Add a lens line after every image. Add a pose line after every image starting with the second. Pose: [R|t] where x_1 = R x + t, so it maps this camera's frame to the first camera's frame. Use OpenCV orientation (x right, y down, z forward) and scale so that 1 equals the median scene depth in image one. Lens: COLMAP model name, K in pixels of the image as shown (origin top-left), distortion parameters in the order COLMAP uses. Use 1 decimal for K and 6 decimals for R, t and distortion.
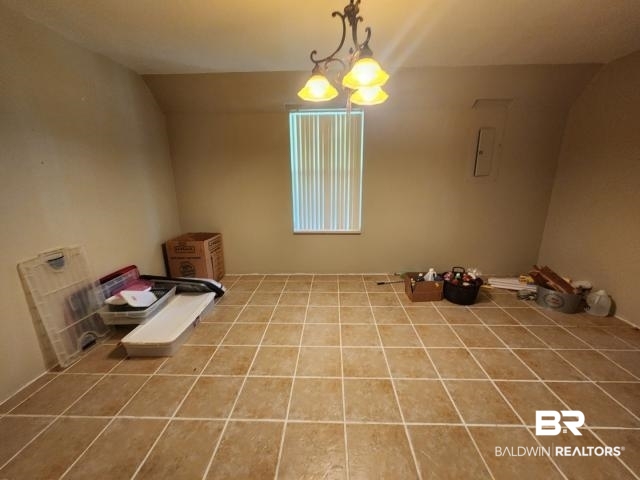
lens RADIAL K [[264.0, 0, 321.7], [0, 264.0, 238.7], [0, 0, 1]] dist [-0.000070, -0.000362]
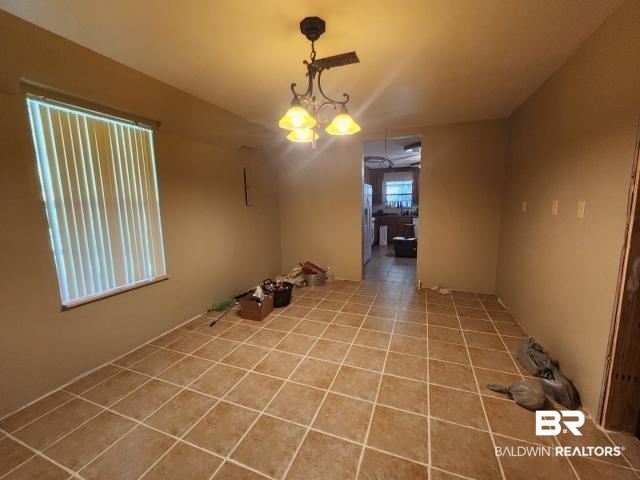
lens RADIAL K [[264.0, 0, 320.5], [0, 264.0, 239.4], [0, 0, 1]] dist [-0.000070, -0.000362]
pose [[0.332960, -0.130551, 0.933860, -0.493885], [0.243874, 0.968596, 0.048456, -0.067090], [-0.910858, 0.211610, 0.354342, 0.315616]]
